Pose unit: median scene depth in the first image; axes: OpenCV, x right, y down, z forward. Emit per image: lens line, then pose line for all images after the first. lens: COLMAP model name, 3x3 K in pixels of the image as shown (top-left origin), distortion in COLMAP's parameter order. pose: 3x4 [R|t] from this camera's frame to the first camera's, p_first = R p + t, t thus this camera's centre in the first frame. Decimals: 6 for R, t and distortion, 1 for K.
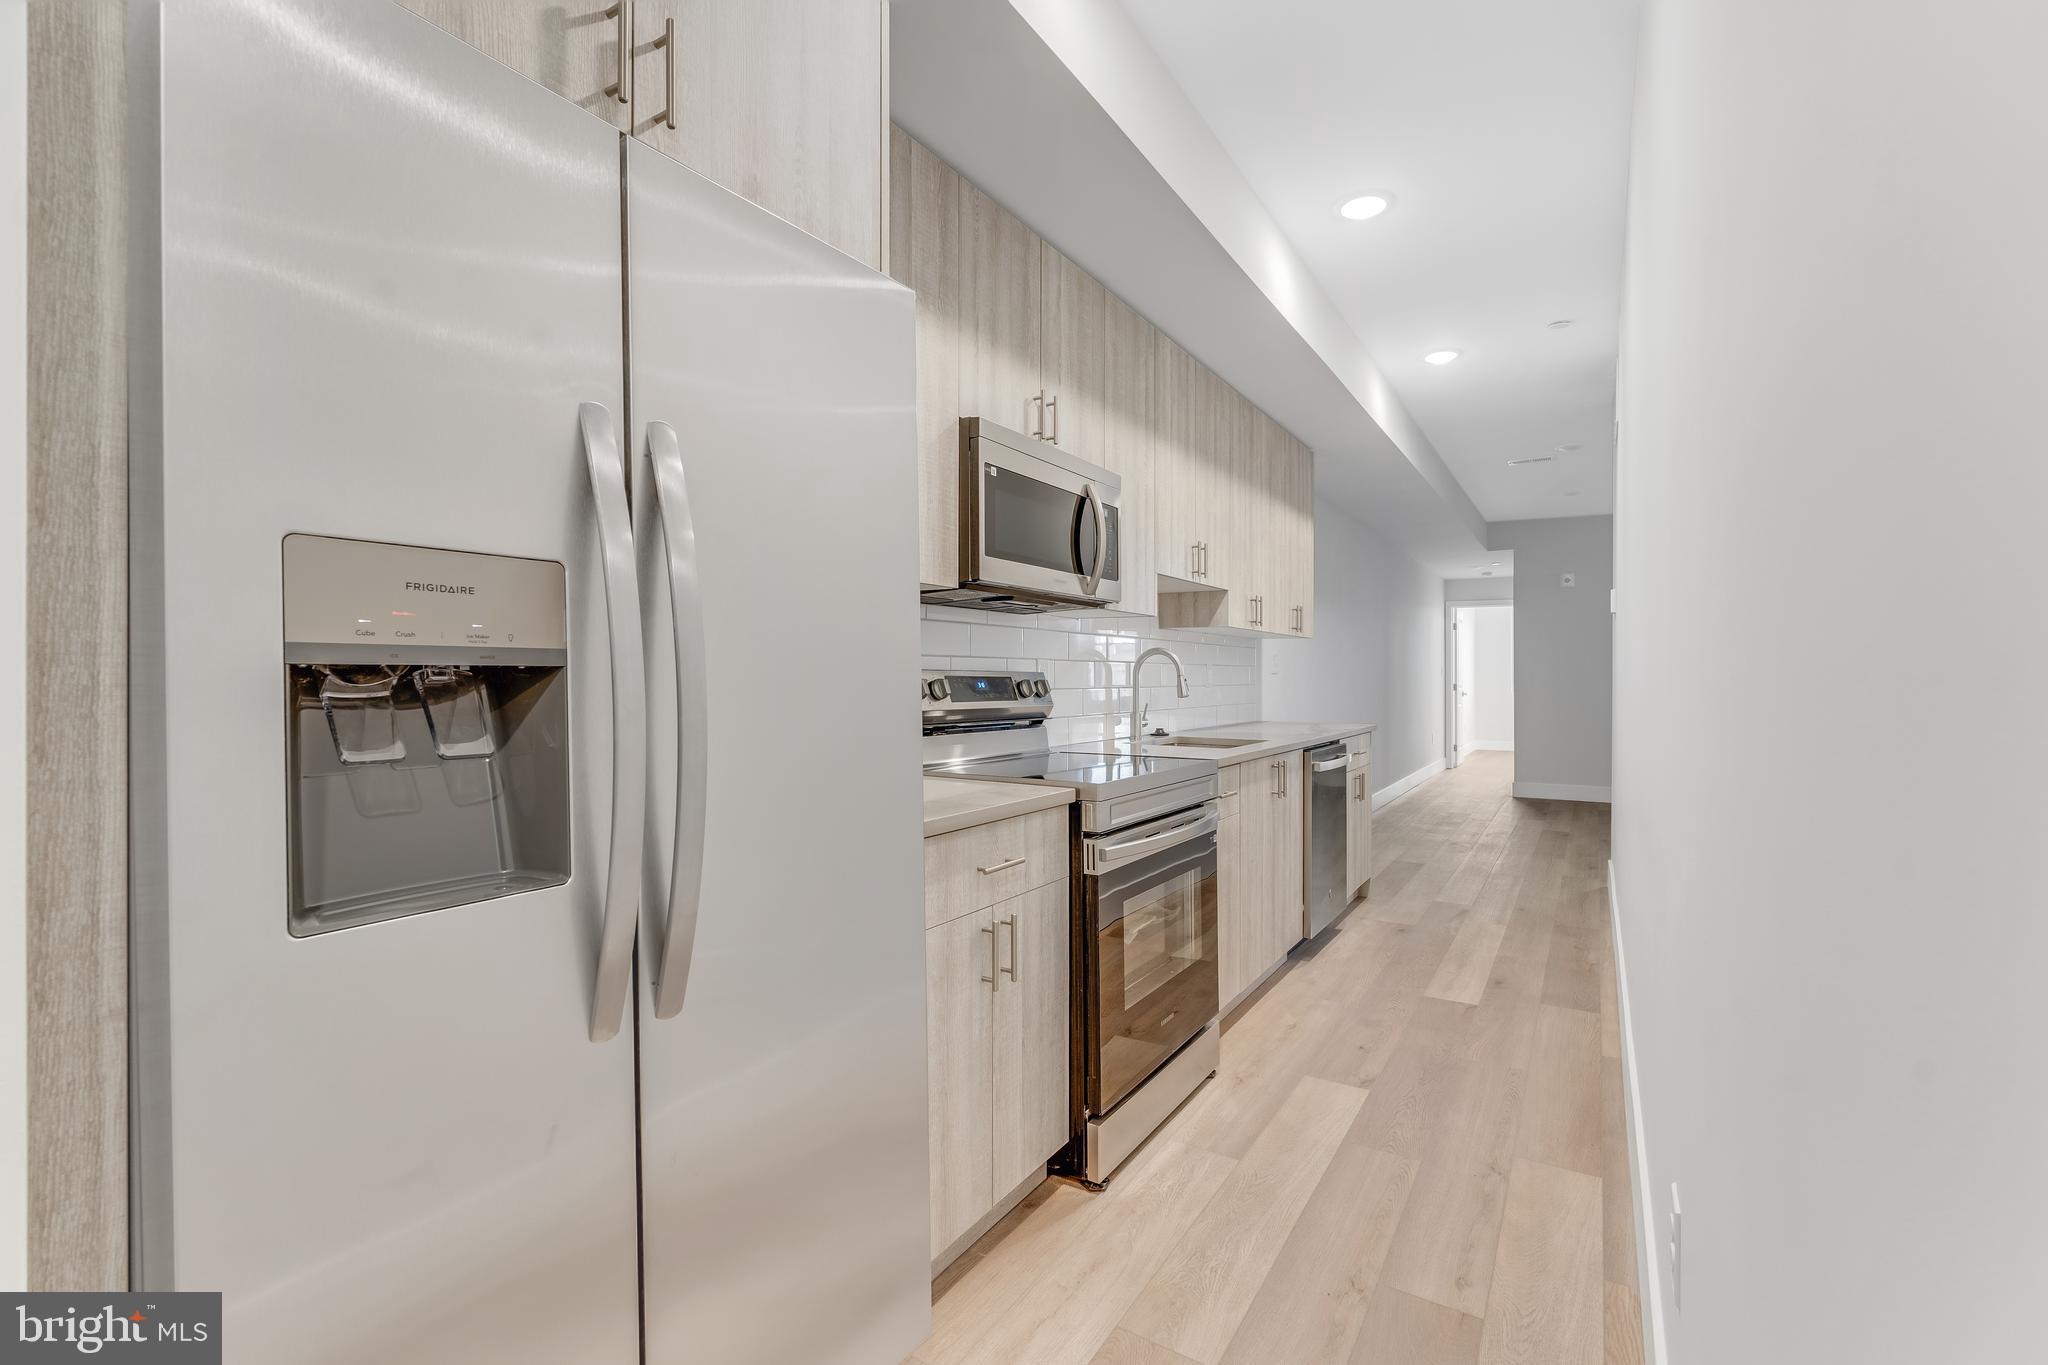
lens RADIAL K [[936.4, 0, 1024.0], [0, 936.4, 682.5], [0, 0, 1]] dist [-0.016455, 0.000123]
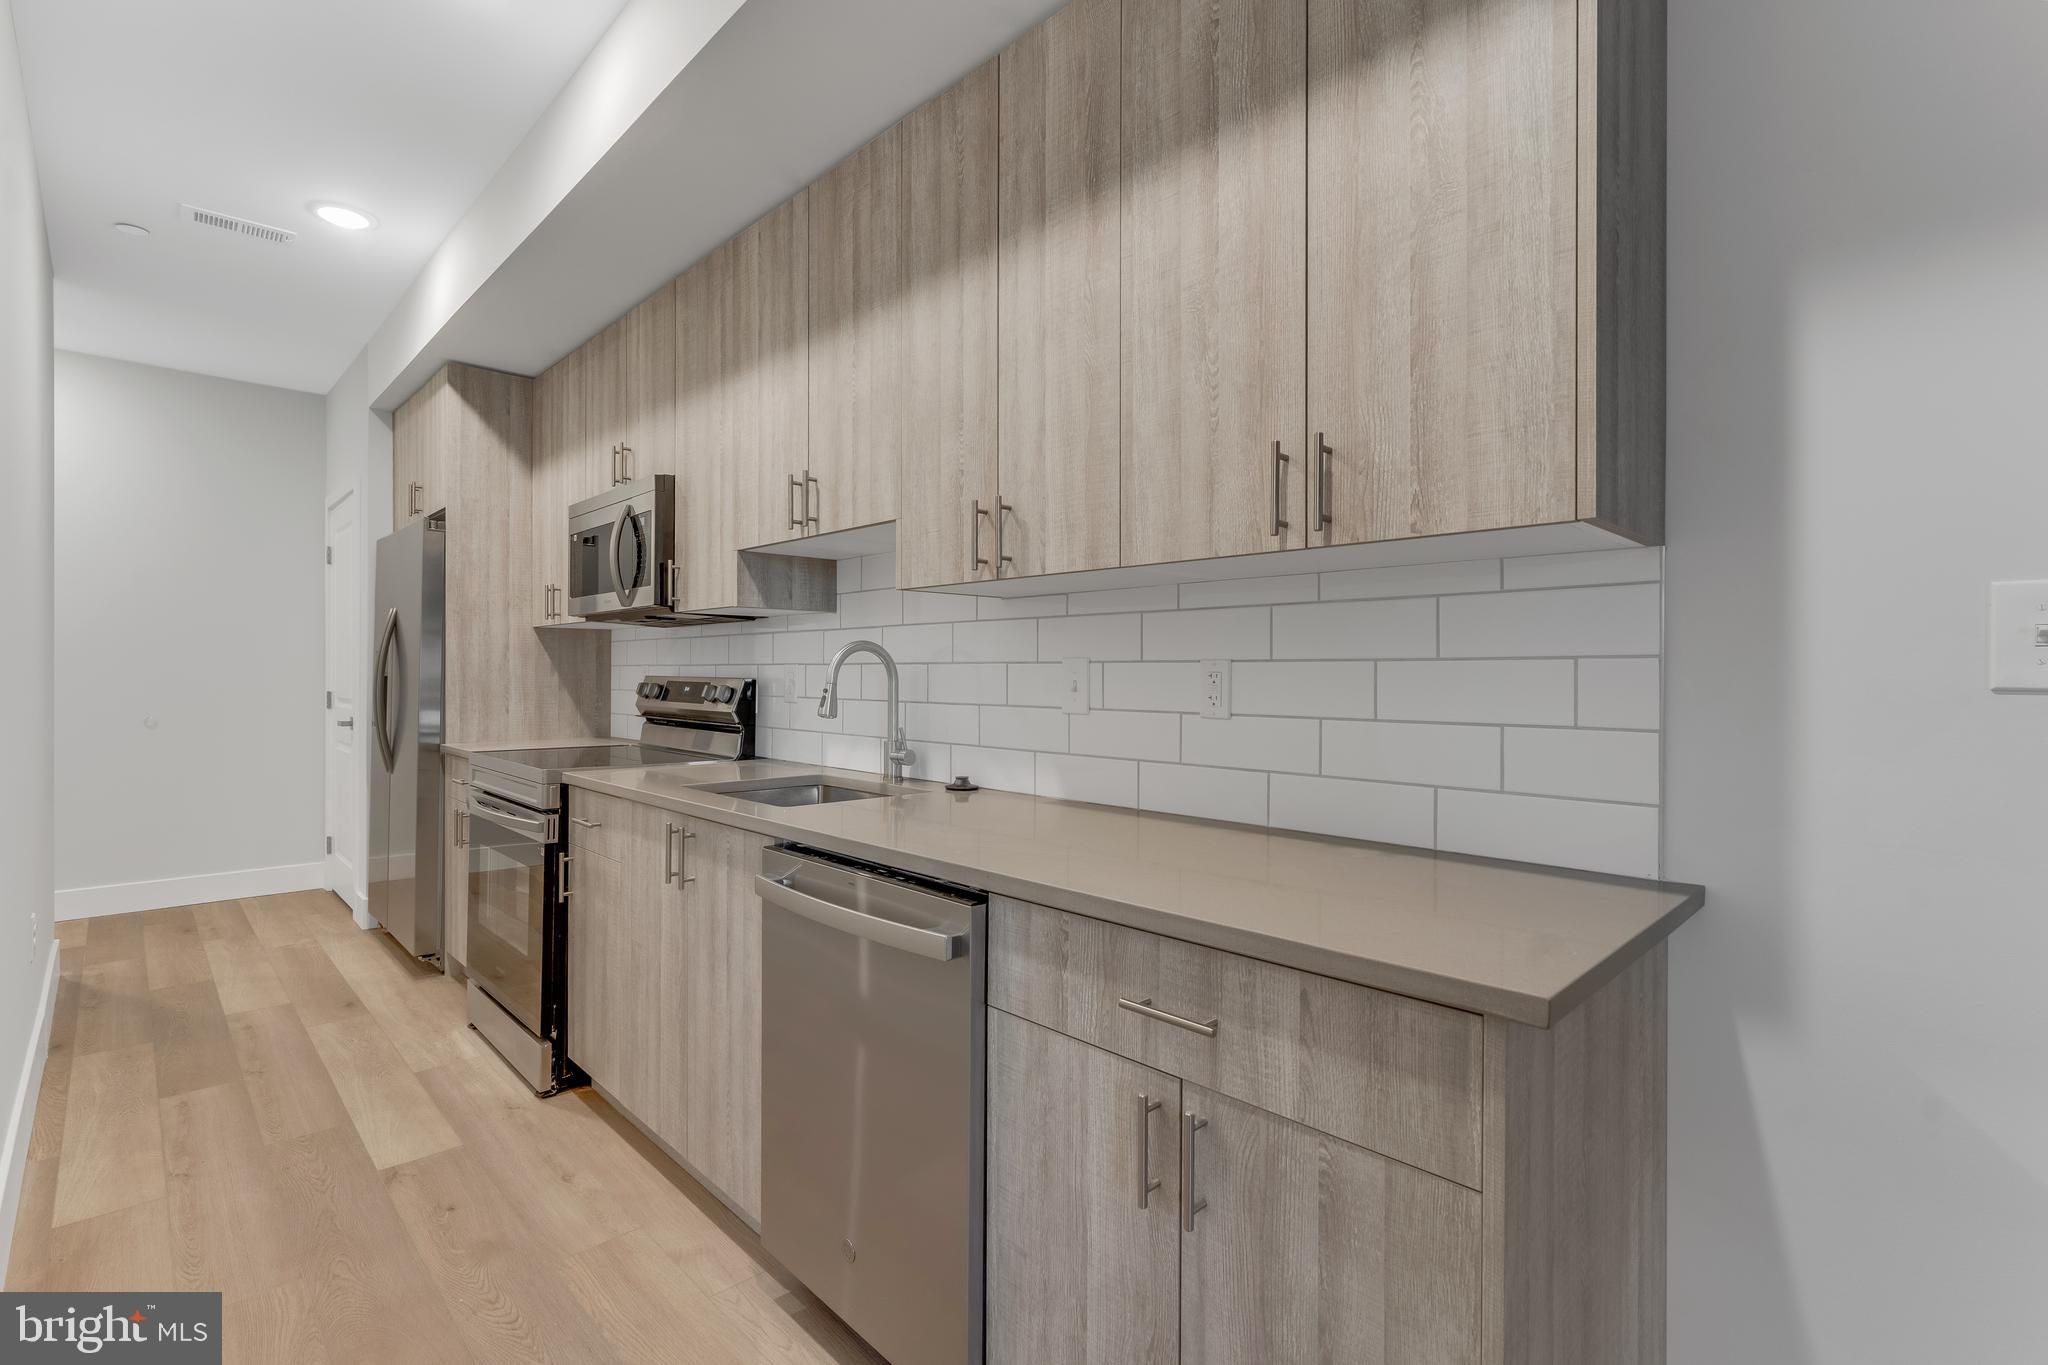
lens RADIAL K [[936.4, 0, 1024.0], [0, 936.4, 682.5], [0, 0, 1]] dist [-0.016455, 0.000123]
pose [[-0.244329, 0.004055, -0.969684, 1.119574], [-0.014575, 0.999863, 0.007854, -0.023364], [0.969583, 0.016052, -0.244236, 1.899565]]
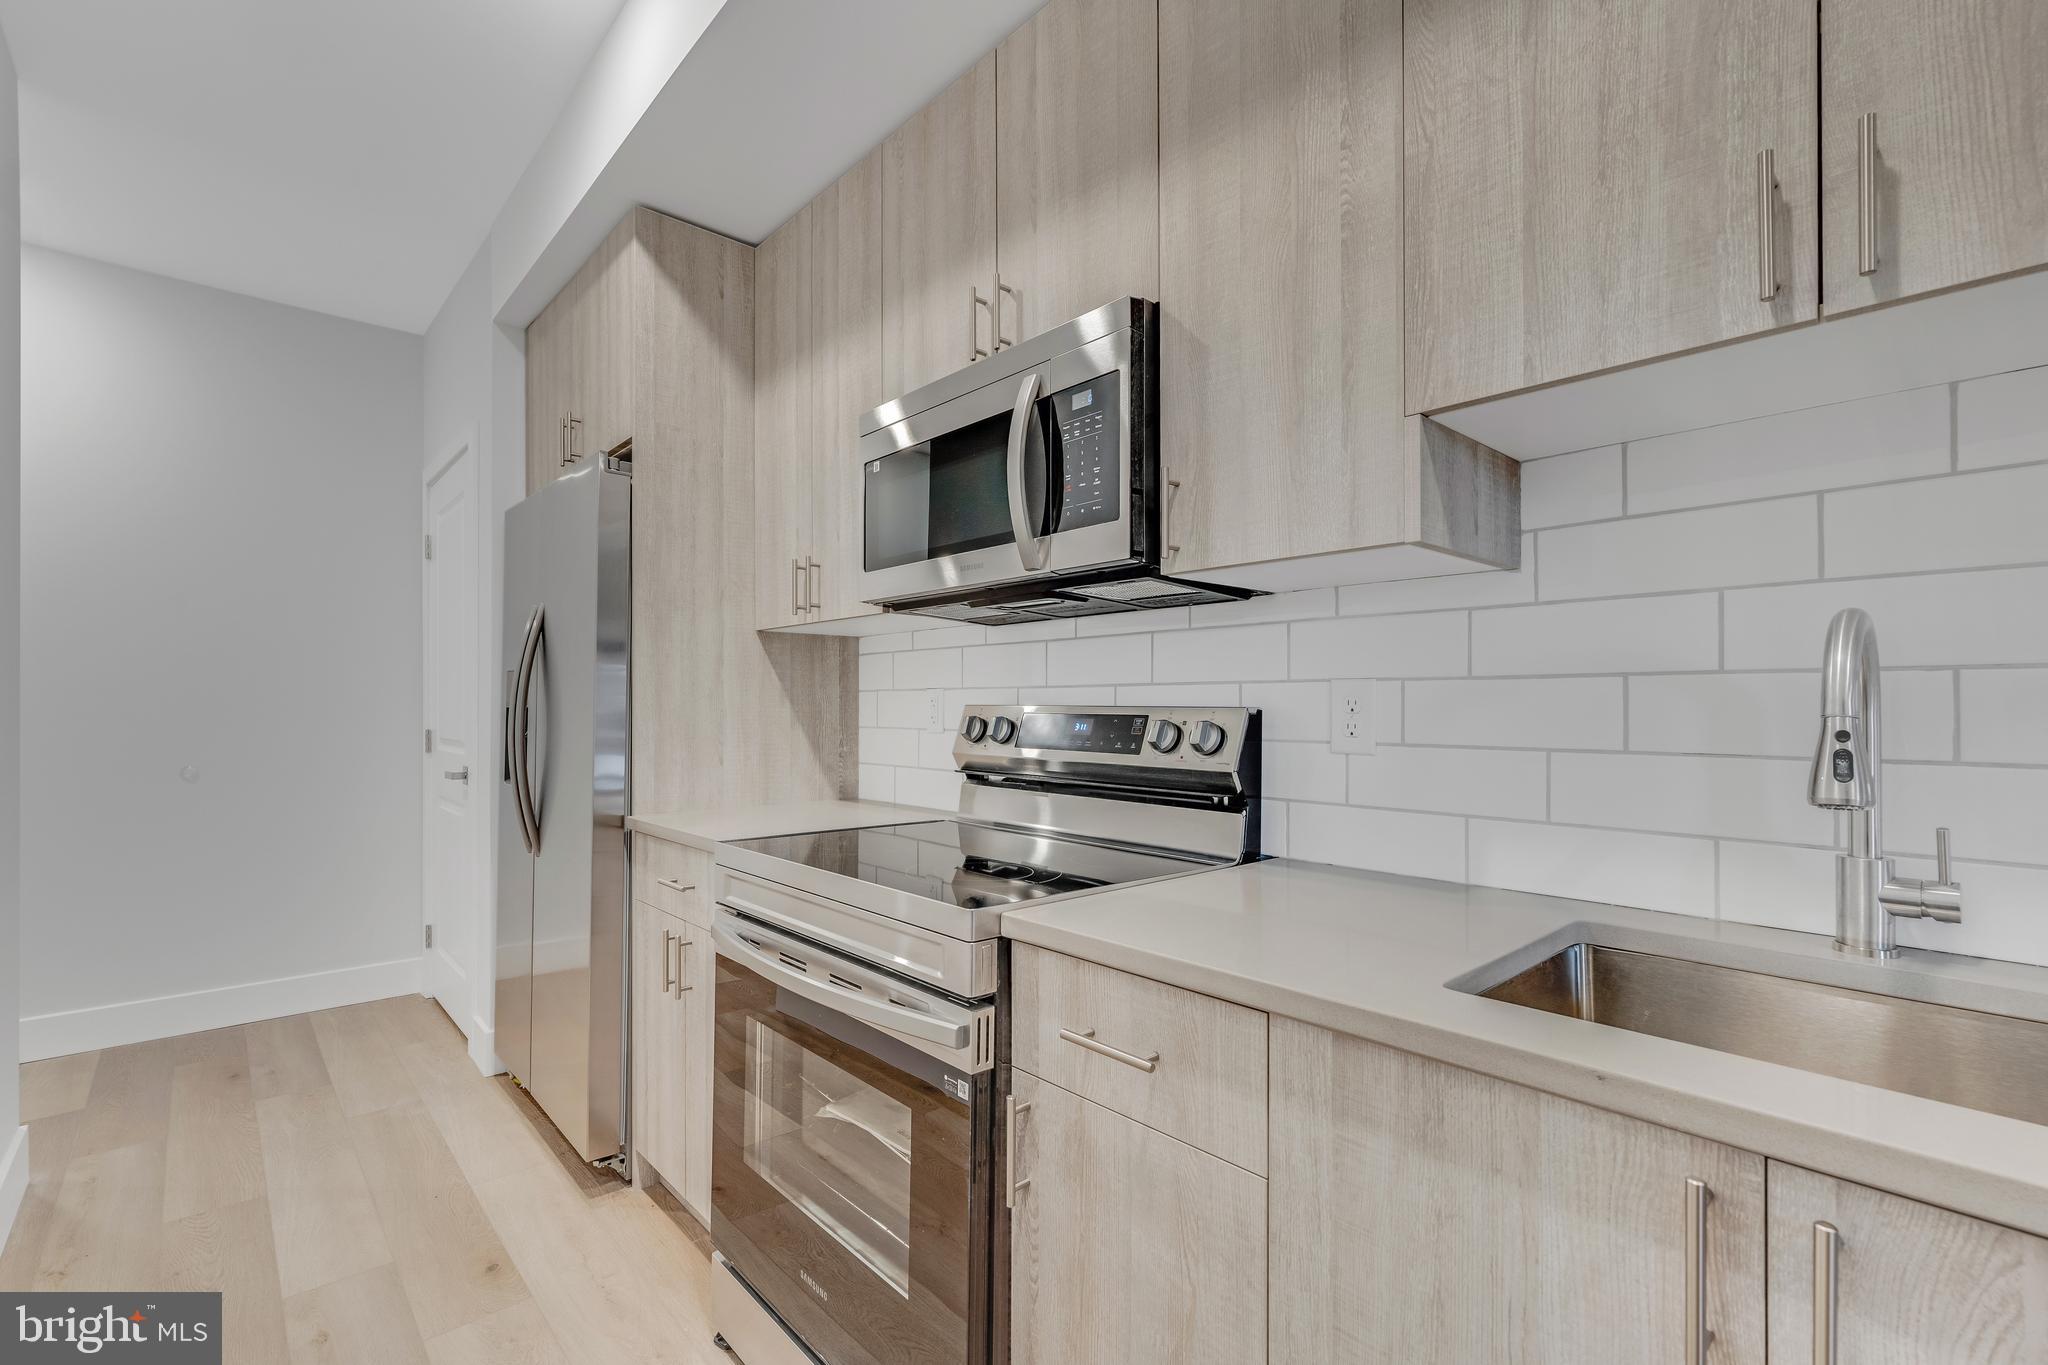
lens RADIAL K [[912.3, 0, 1018.1], [0, 912.3, 707.2], [0, 0, 1]] dist [-0.001350, -0.000353]
pose [[-0.285834, -0.001327, -0.958278, 0.650920], [-0.009150, 0.999957, 0.001345, -0.012782], [0.958236, 0.009153, -0.285834, 1.244907]]
